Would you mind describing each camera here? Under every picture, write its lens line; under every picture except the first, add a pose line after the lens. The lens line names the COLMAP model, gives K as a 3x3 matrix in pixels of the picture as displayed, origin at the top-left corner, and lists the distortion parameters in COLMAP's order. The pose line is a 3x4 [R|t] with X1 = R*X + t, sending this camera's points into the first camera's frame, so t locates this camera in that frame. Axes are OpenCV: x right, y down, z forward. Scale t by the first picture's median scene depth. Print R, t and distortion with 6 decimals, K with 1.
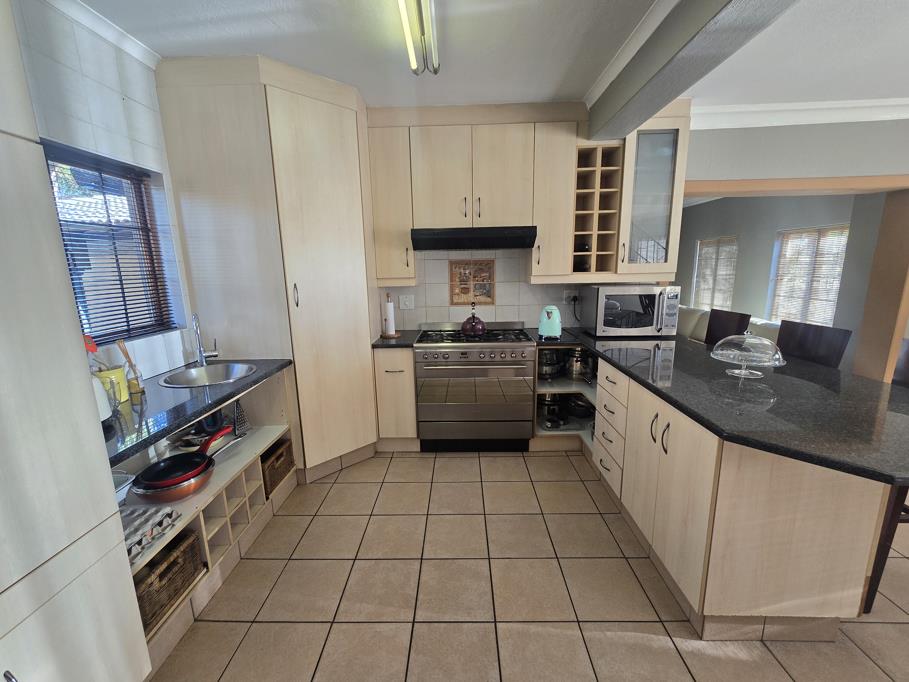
lens RADIAL K [[371.9, 0, 451.8], [0, 371.9, 338.9], [0, 0, 1]] dist [0.001279, 0.000092]
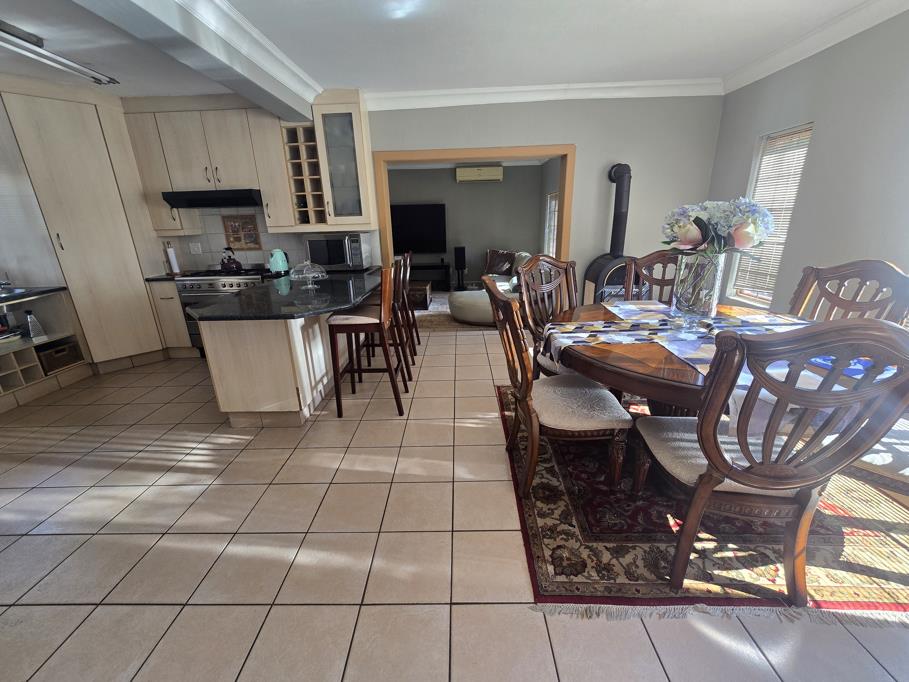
lens RADIAL K [[371.9, 0, 452.8], [0, 371.9, 340.3], [0, 0, 1]] dist [0.001279, 0.000092]
pose [[0.999961, -0.008278, -0.002996, 0.911975], [0.008577, 0.992767, 0.119750, 0.085336], [0.001983, -0.119771, 0.992800, -0.398578]]
